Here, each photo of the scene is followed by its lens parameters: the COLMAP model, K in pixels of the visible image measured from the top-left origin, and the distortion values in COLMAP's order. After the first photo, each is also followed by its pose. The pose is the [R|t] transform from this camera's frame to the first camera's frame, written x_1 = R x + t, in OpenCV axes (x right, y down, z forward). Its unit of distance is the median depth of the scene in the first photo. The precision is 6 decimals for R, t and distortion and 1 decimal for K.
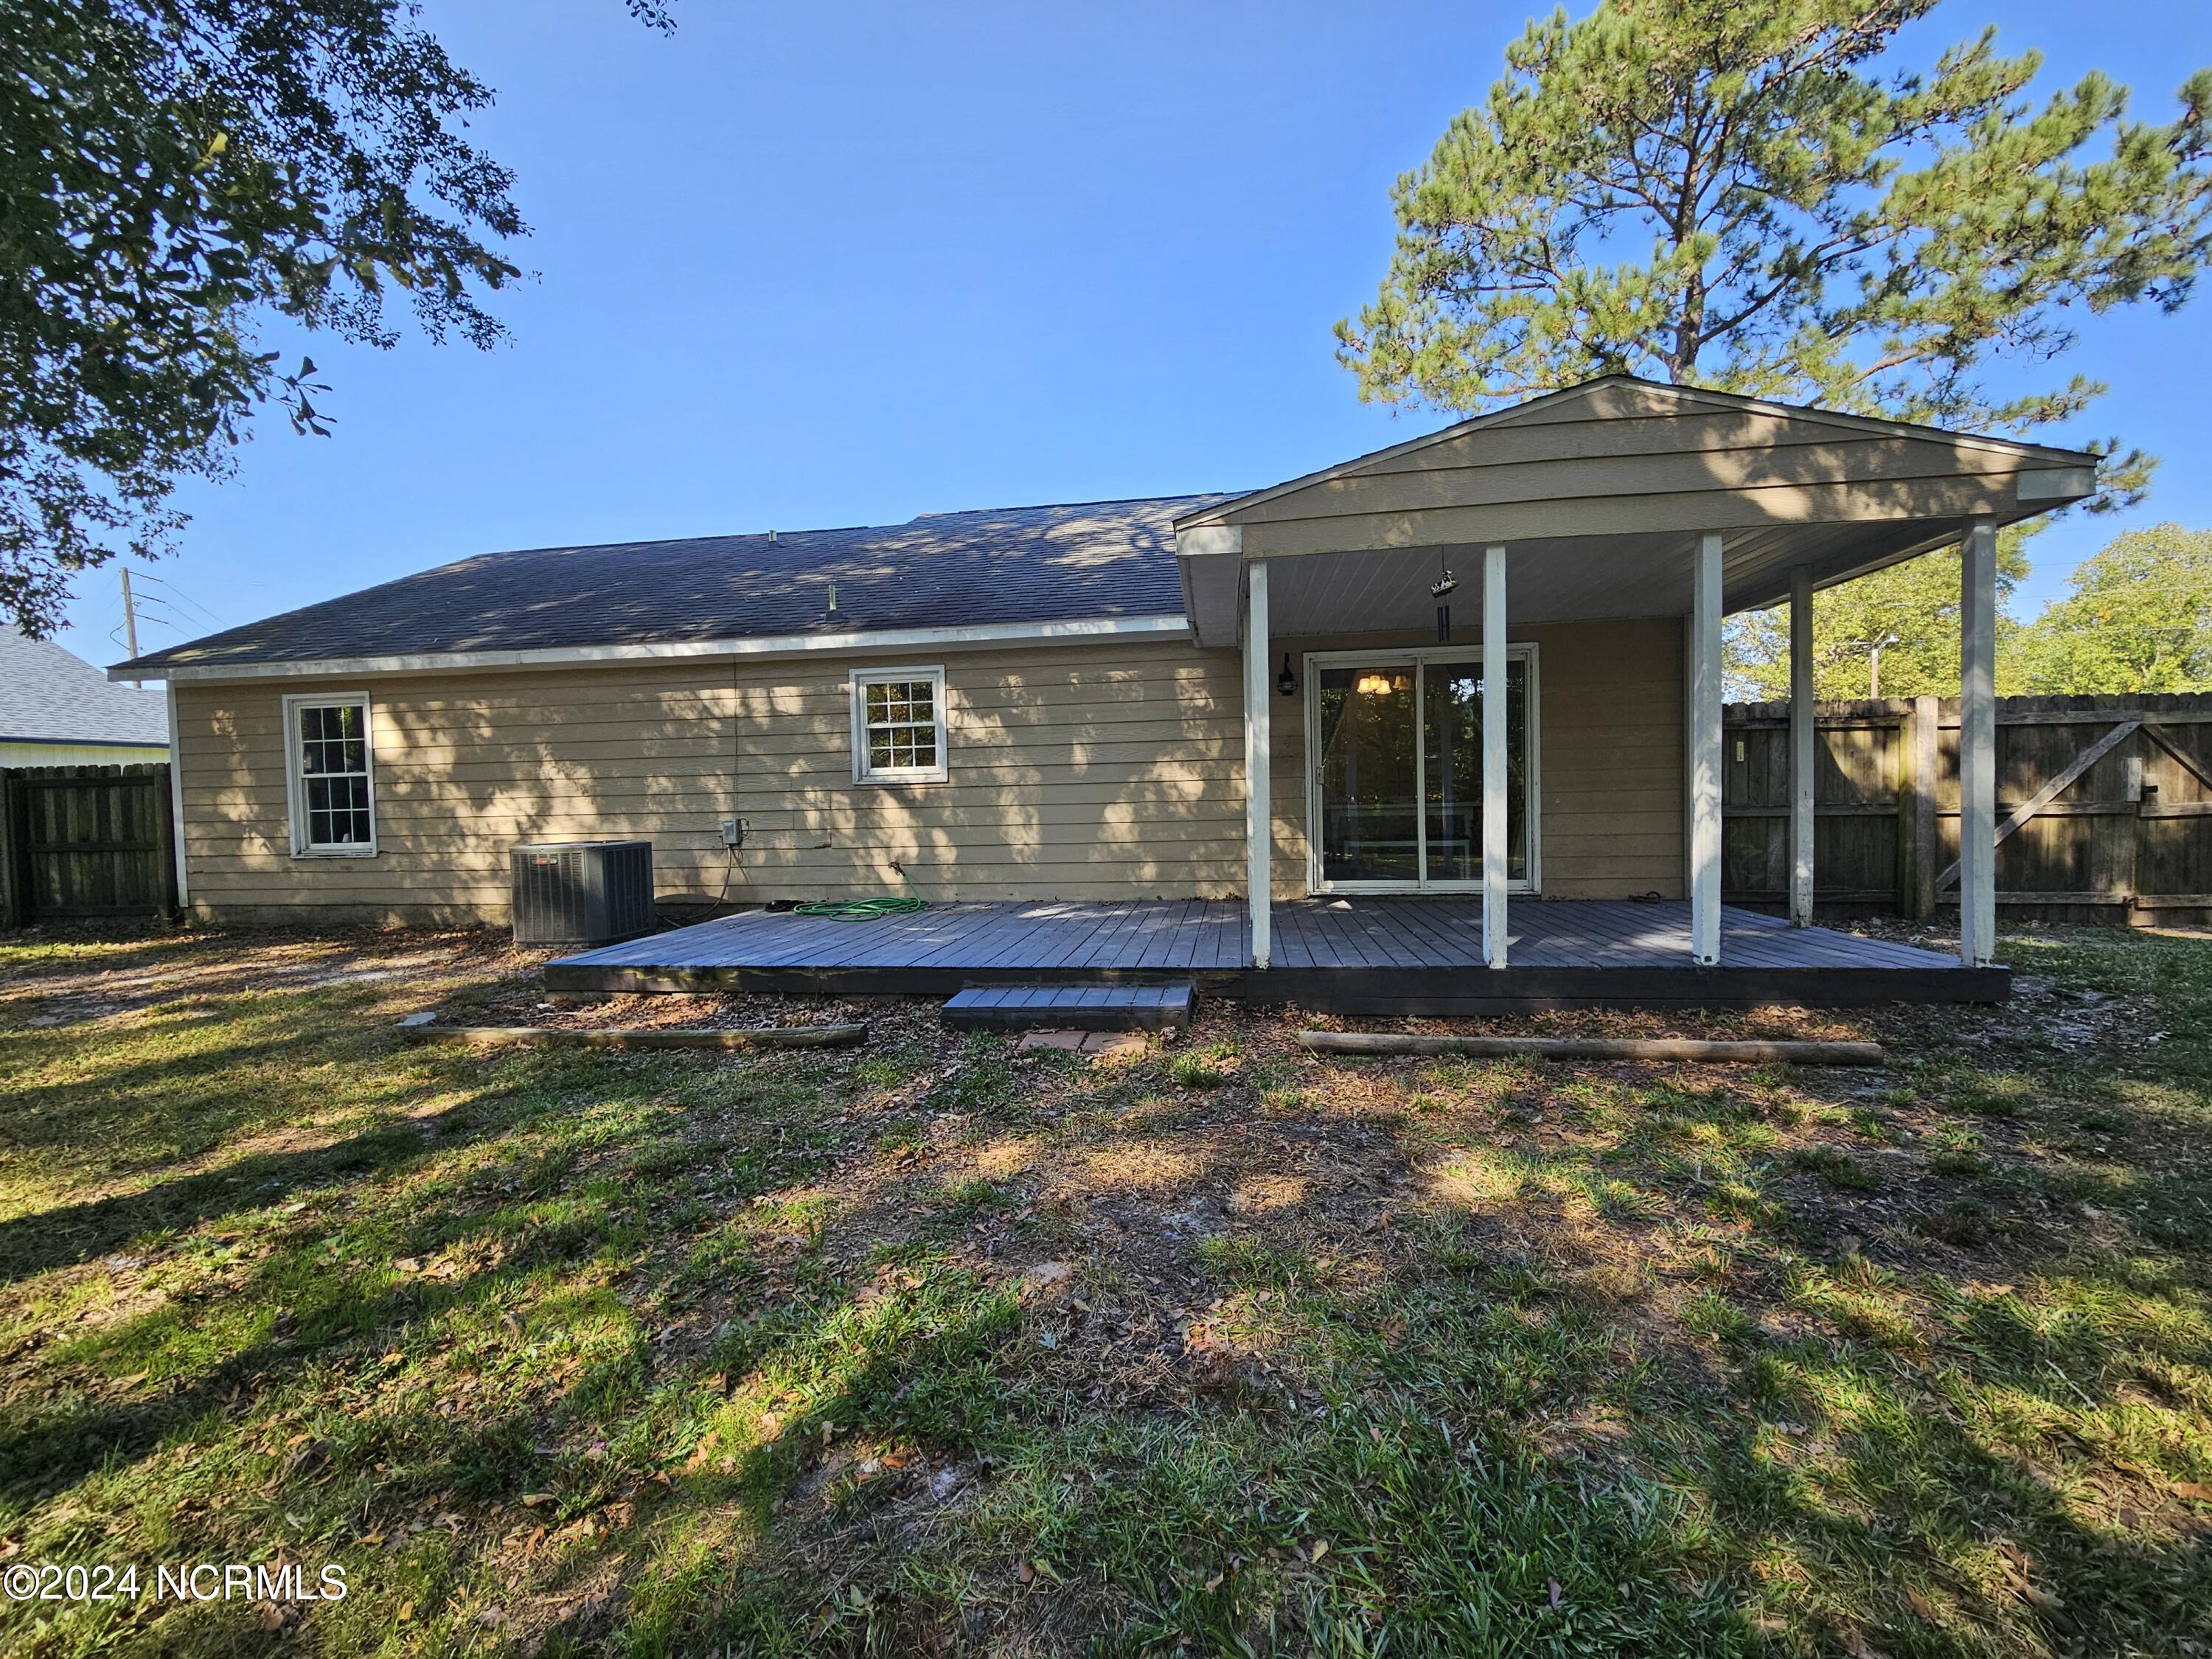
lens RADIAL K [[916.8, 0, 1106.0], [0, 916.8, 829.5], [0, 0, 1]] dist [0.000651, 0.000647]
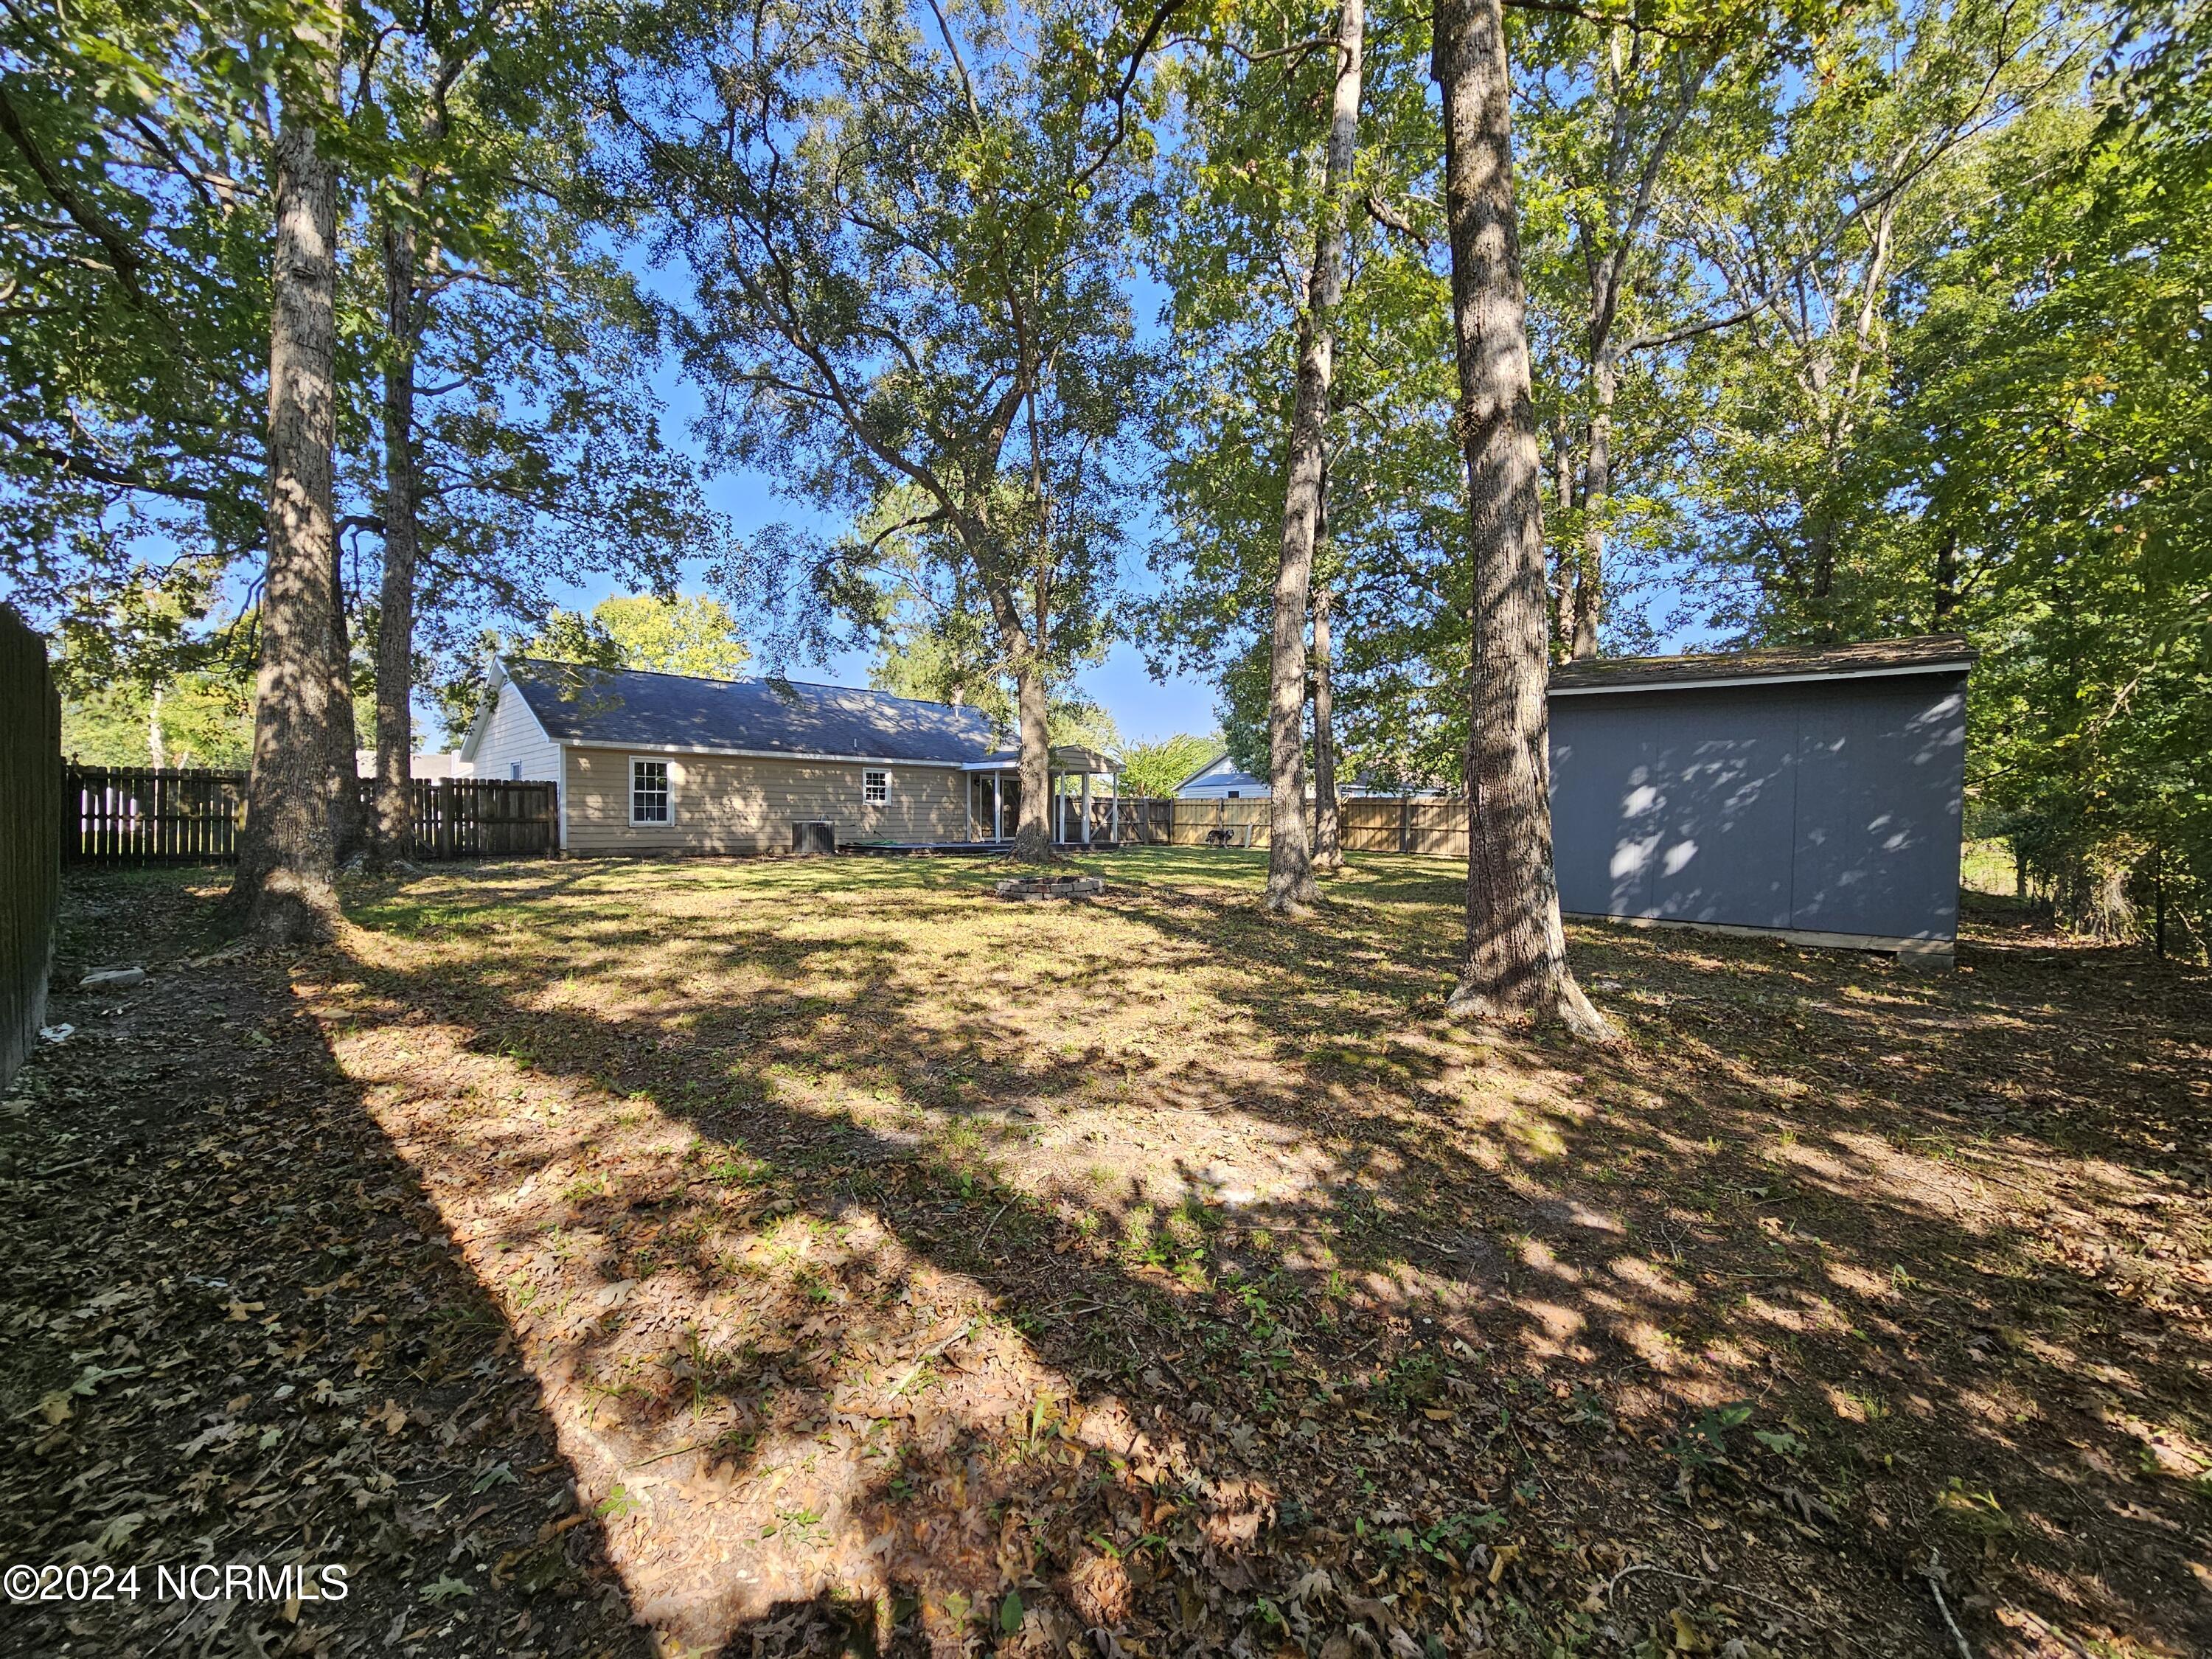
lens RADIAL K [[916.8, 0, 1106.0], [0, 916.8, 829.5], [0, 0, 1]] dist [0.000651, 0.000647]
pose [[0.517643, 0.027625, 0.855151, -2.242742], [0.077460, 0.993861, -0.078994, 0.312527], [-0.852083, 0.107131, 0.512325, -1.182241]]
